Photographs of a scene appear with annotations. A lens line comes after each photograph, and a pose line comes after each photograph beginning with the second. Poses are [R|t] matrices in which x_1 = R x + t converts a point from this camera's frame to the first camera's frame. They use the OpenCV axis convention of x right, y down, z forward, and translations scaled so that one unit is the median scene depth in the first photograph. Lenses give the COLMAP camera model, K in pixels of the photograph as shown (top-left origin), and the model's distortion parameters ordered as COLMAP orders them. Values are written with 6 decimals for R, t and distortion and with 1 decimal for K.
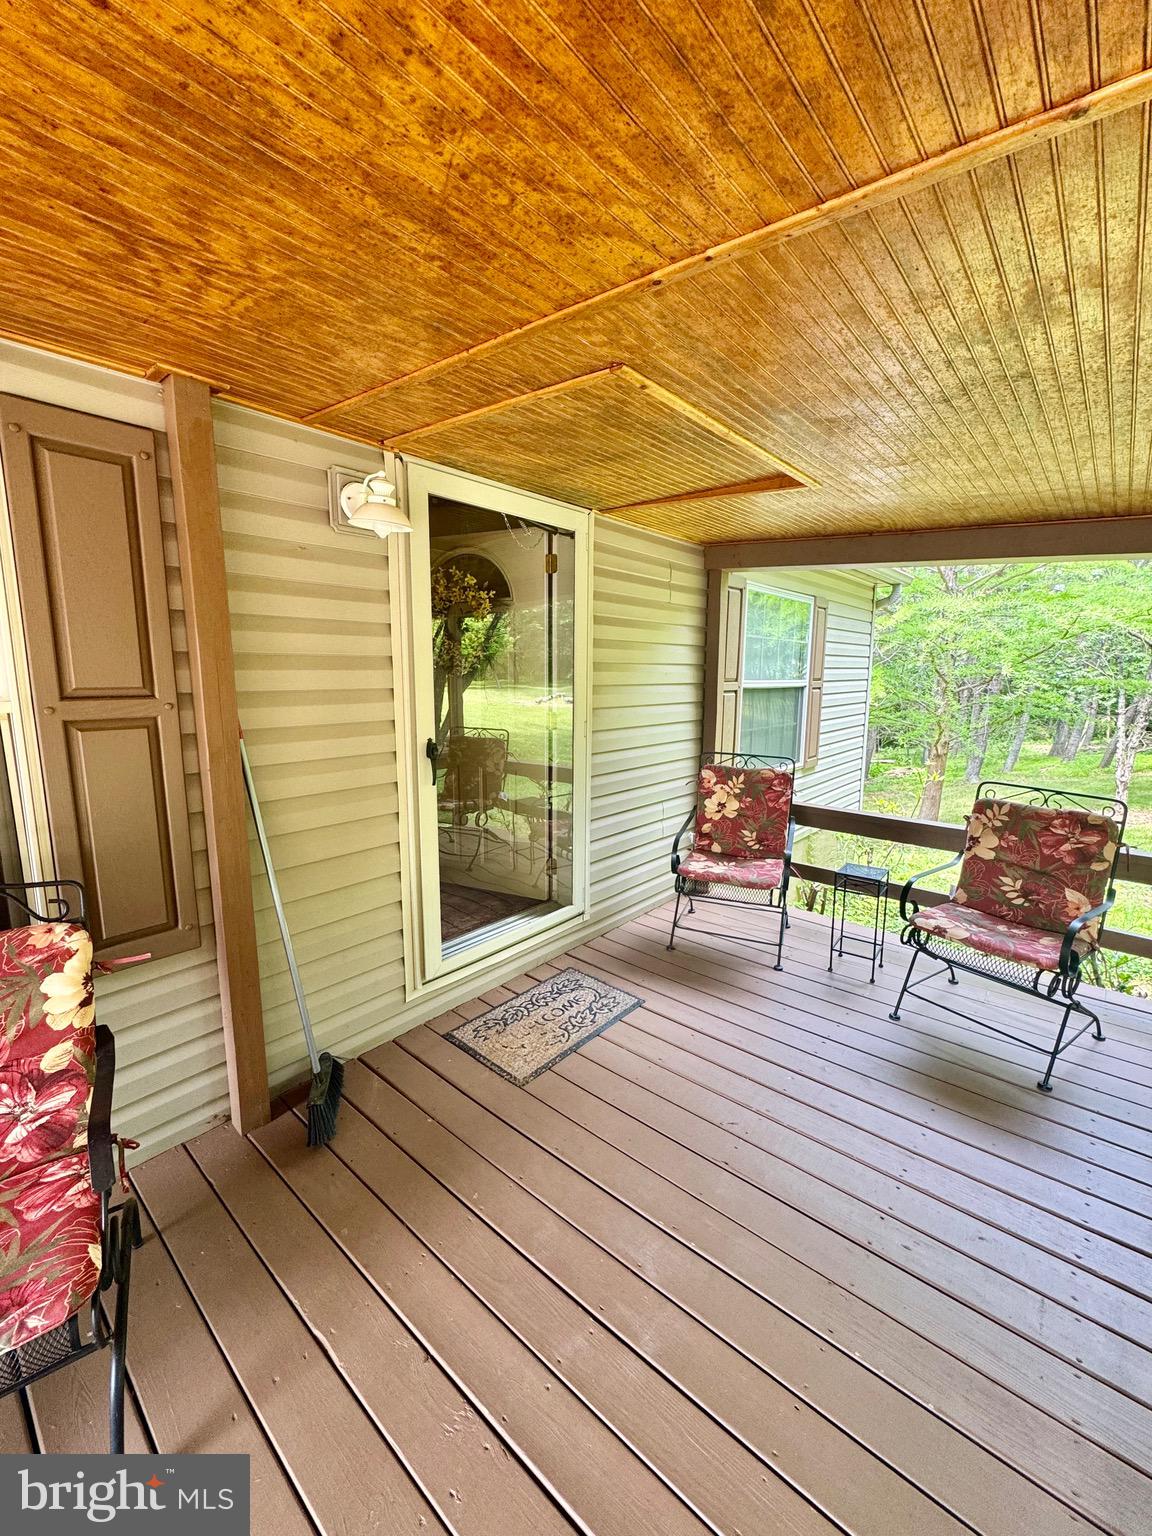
lens RADIAL K [[614.7, 0, 578.0], [0, 614.7, 768.9], [0, 0, 1]] dist [-0.003528, -0.000273]
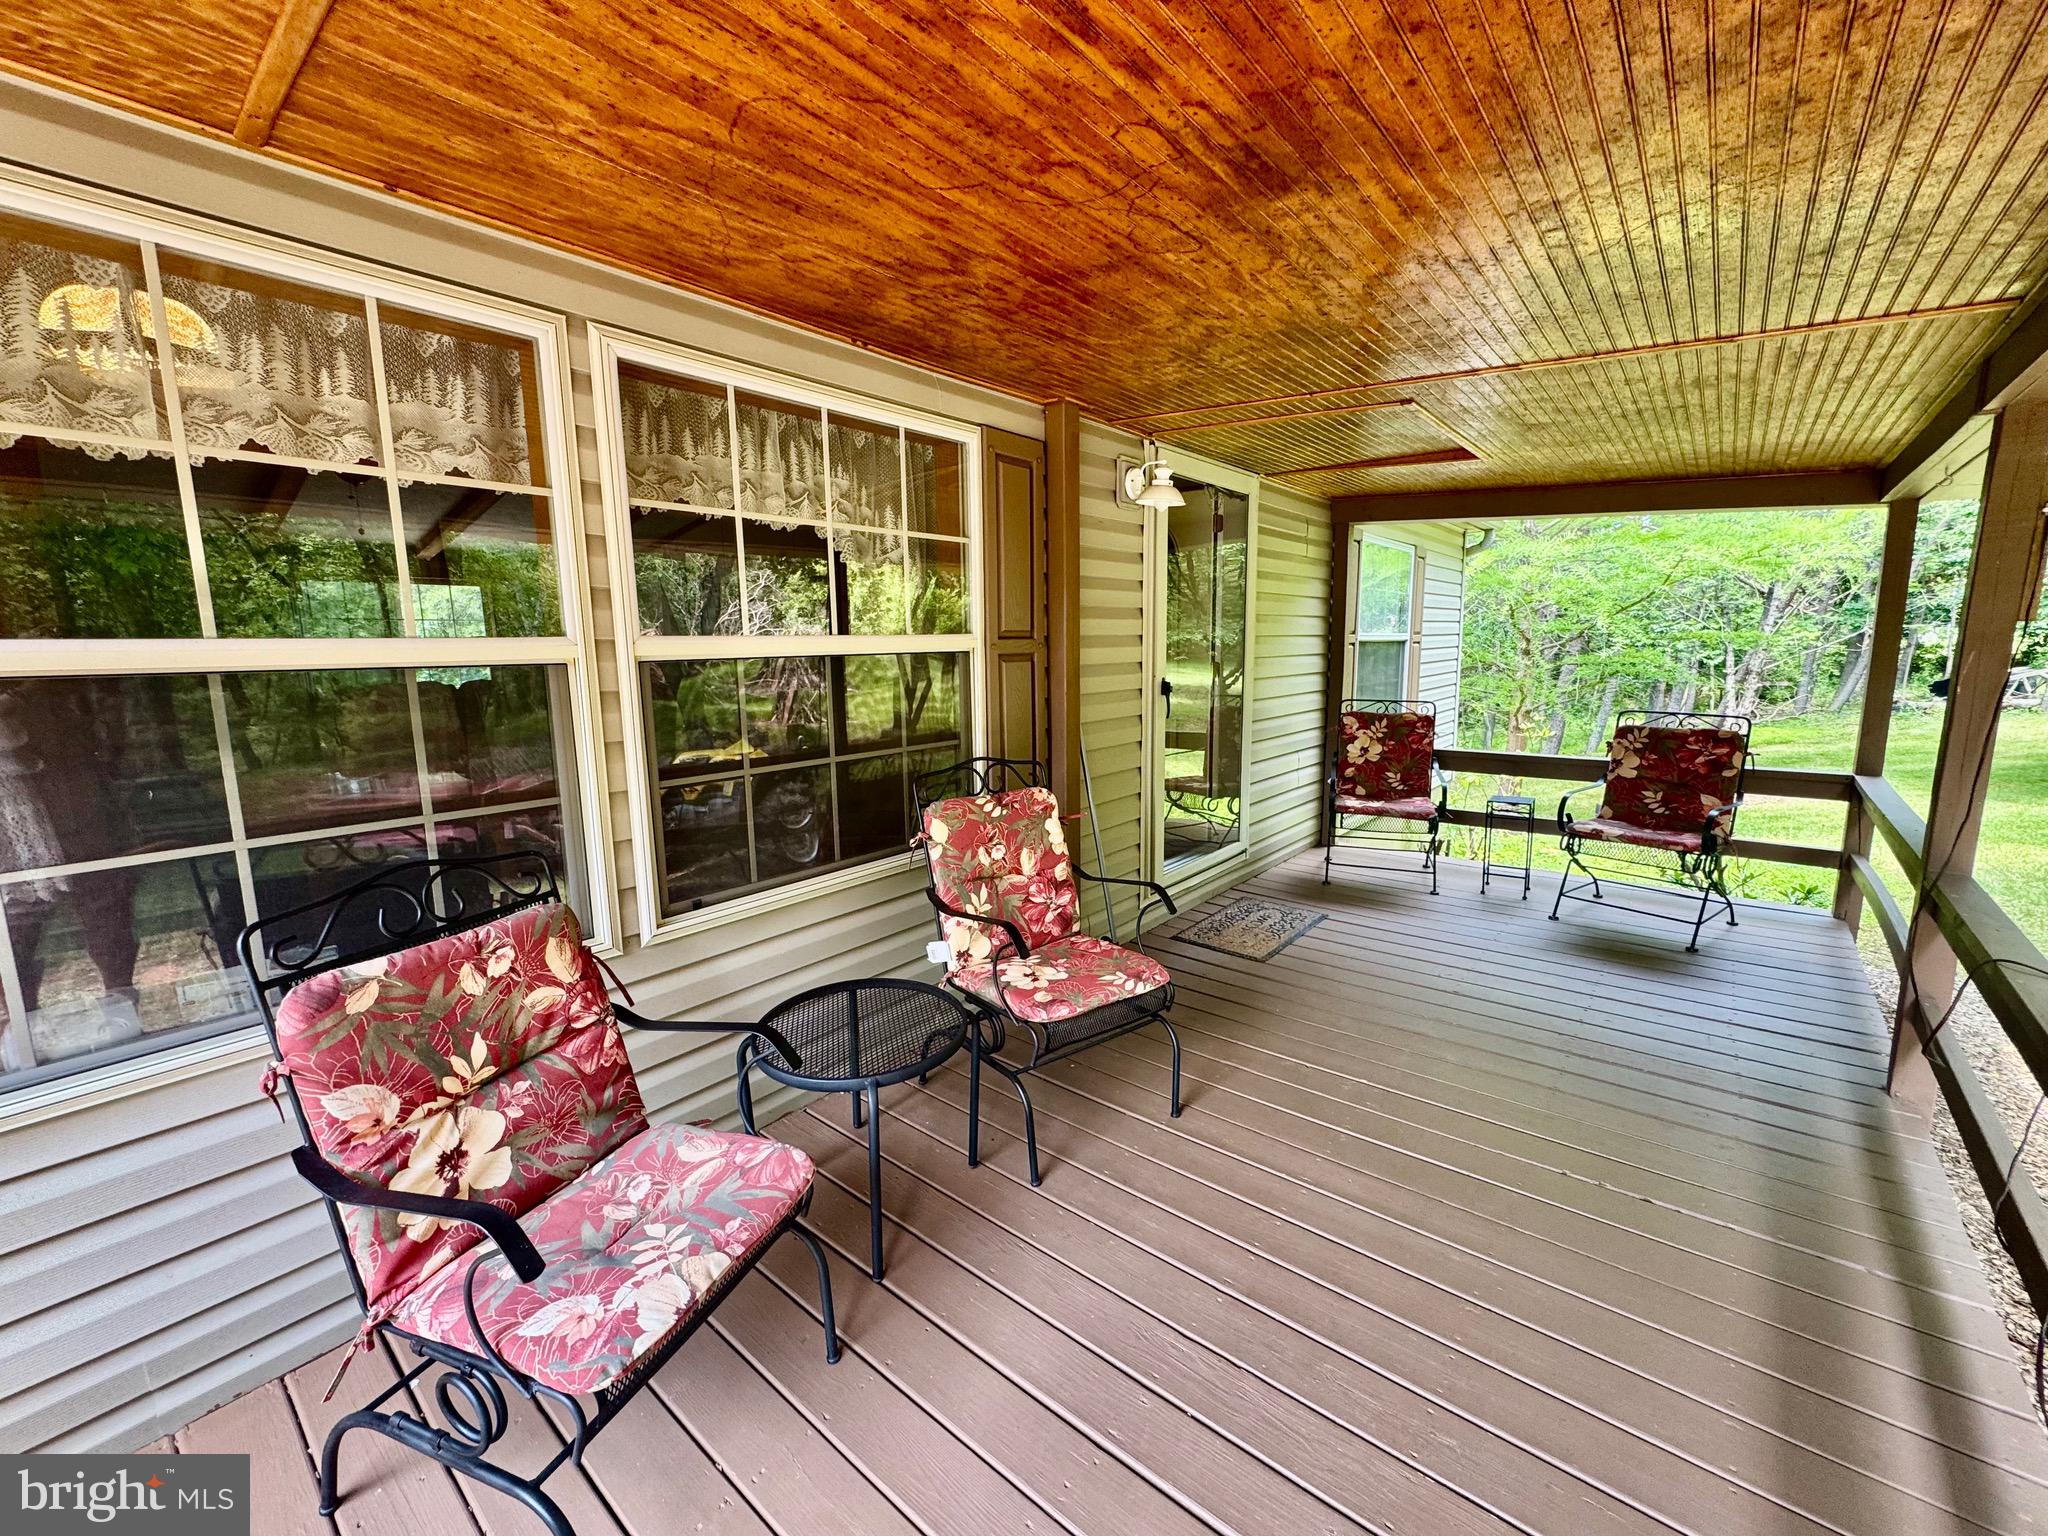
lens RADIAL K [[819.6, 0, 1024.5], [0, 819.6, 770.7], [0, 0, 1]] dist [-0.003528, -0.000273]
pose [[0.999572, -0.025424, 0.014507, -0.435363], [0.025496, 0.999663, -0.004815, 0.104397], [-0.014379, 0.005183, 0.999883, -0.456059]]
